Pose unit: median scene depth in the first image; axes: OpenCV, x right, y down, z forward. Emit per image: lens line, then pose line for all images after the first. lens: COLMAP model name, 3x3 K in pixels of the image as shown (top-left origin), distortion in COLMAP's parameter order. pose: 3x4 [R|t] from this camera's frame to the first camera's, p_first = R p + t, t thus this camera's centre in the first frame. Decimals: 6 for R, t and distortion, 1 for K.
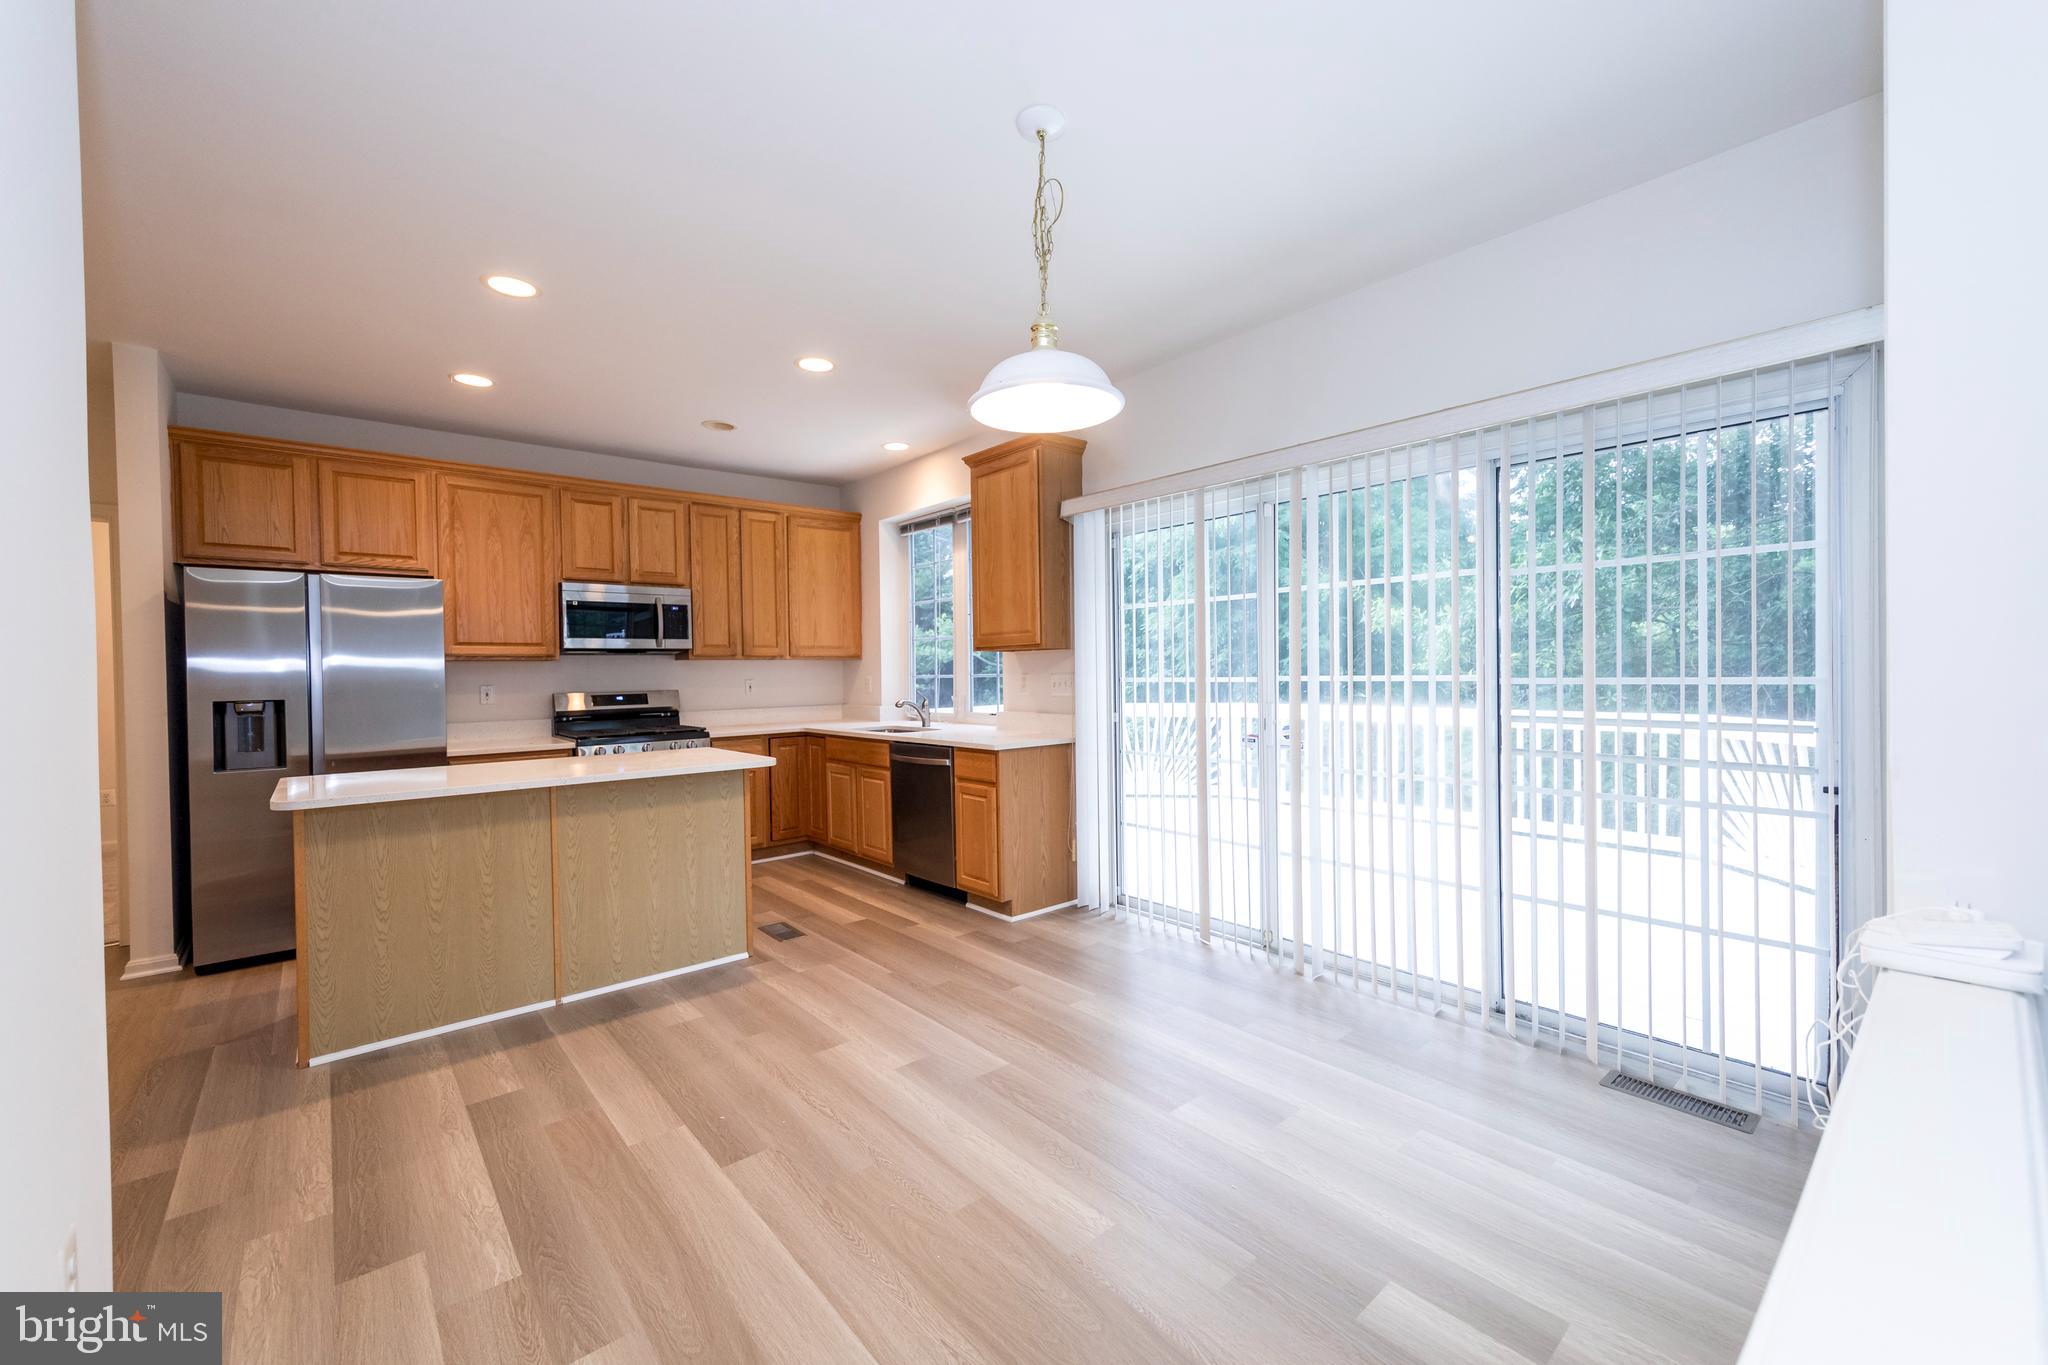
lens RADIAL K [[804.5, 0, 1018.0], [0, 804.5, 678.8], [0, 0, 1]] dist [0.005077, -0.000129]
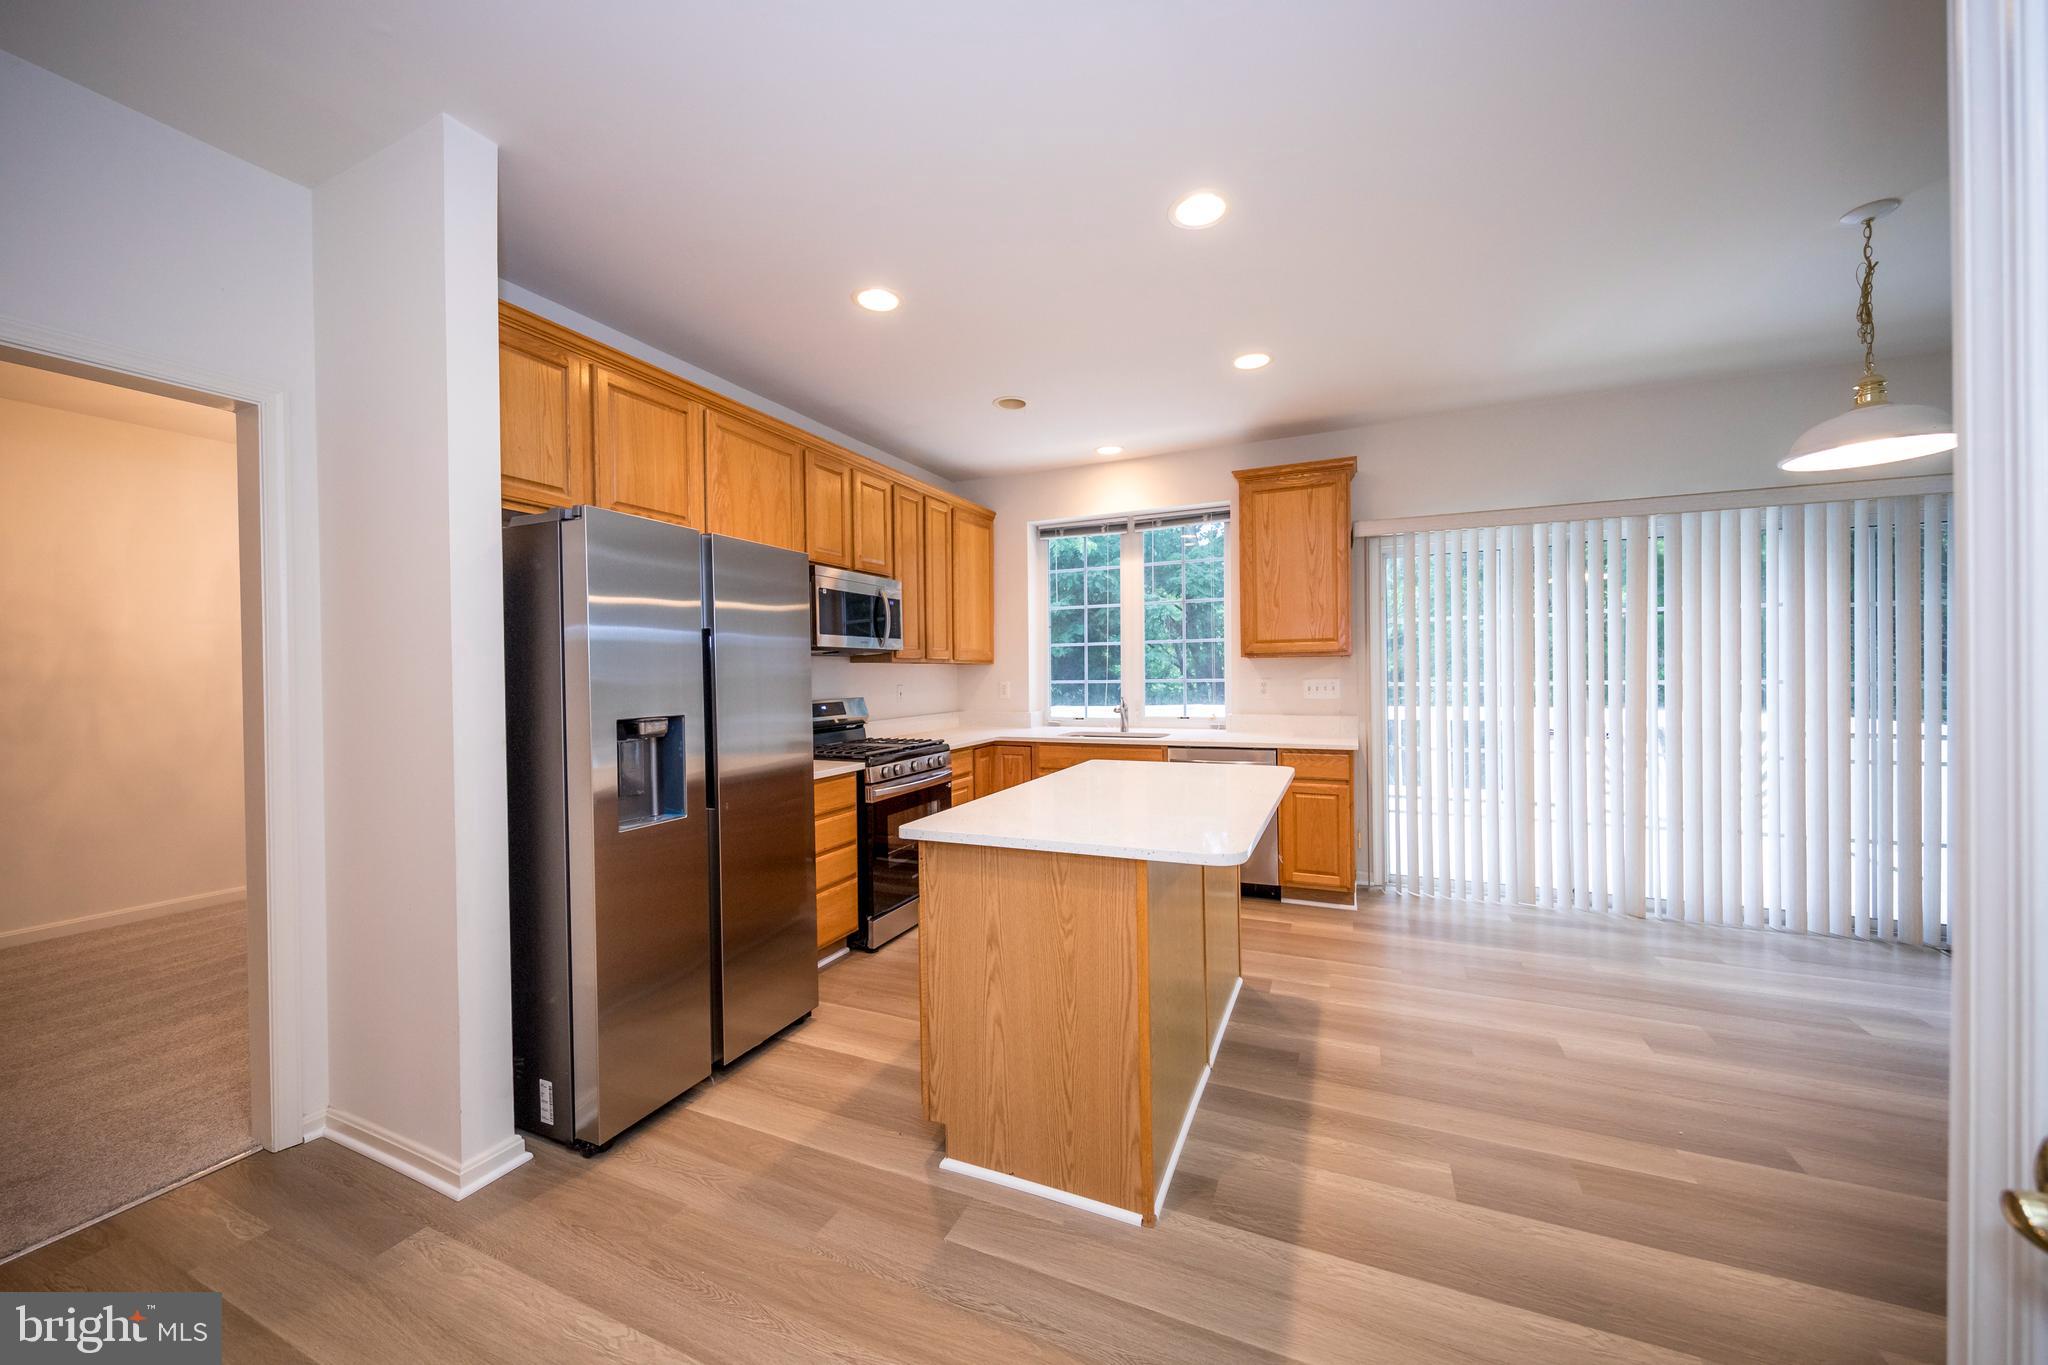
lens RADIAL K [[735.8, 0, 1021.8], [0, 735.8, 679.7], [0, 0, 1]] dist [0.001262, -0.000128]
pose [[0.906661, 0.001758, 0.421857, -0.779187], [0.001605, 0.999970, -0.007616, 0.001223], [-0.421858, 0.007582, 0.906630, 0.278604]]
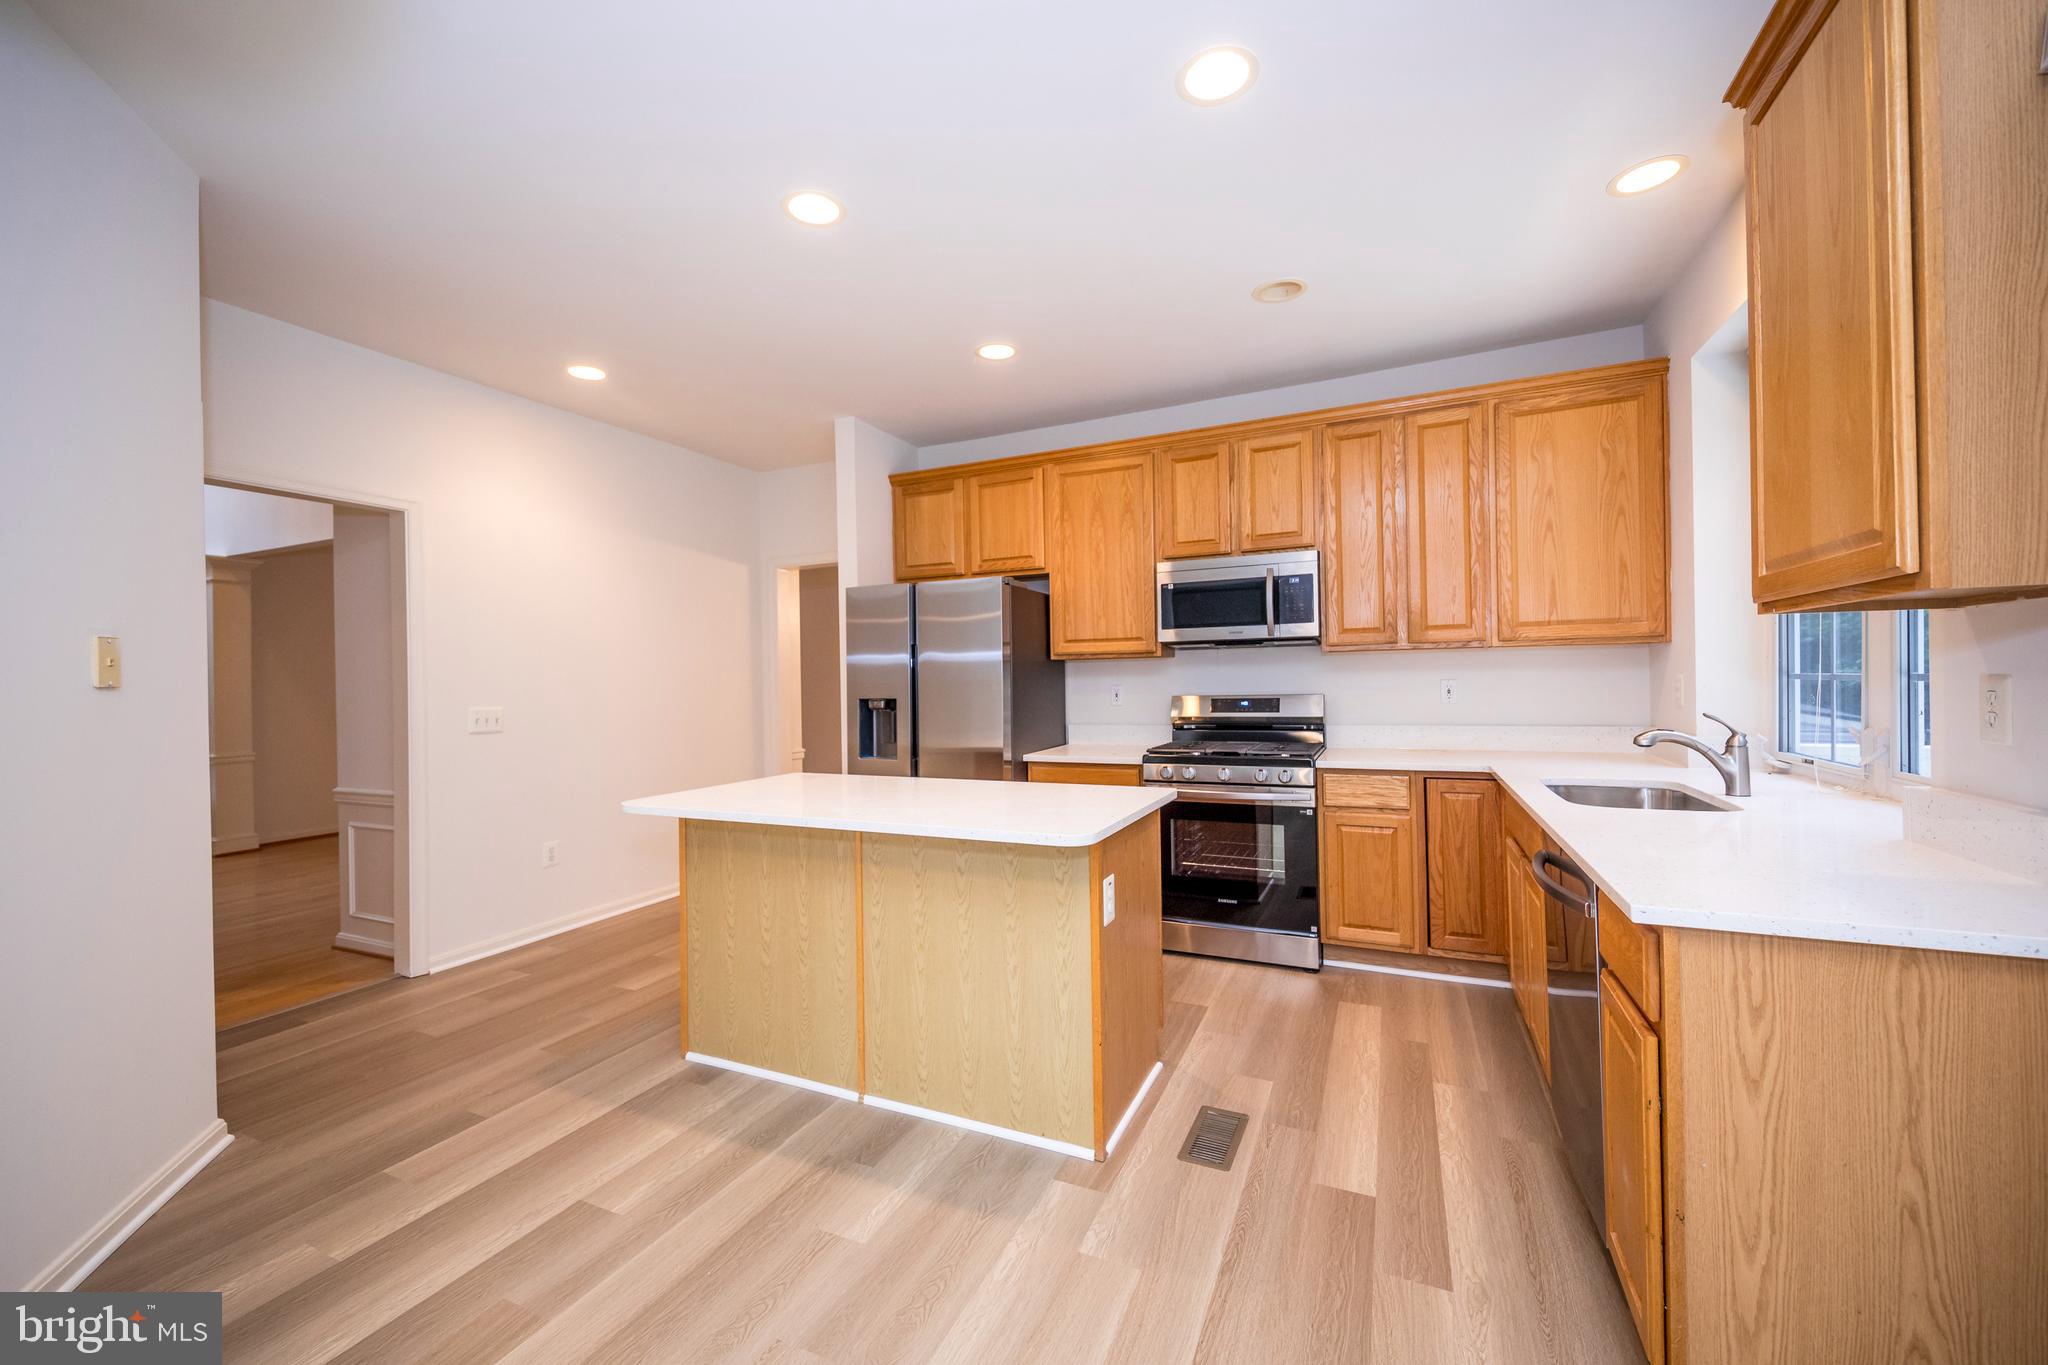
lens RADIAL K [[804.5, 0, 1018.0], [0, 804.5, 678.8], [0, 0, 1]] dist [0.005077, -0.000129]
pose [[0.416848, 0.009421, -0.908927, 0.147136], [0.003199, 0.999925, 0.011831, -0.011887], [0.908971, -0.007839, 0.416787, 0.593196]]
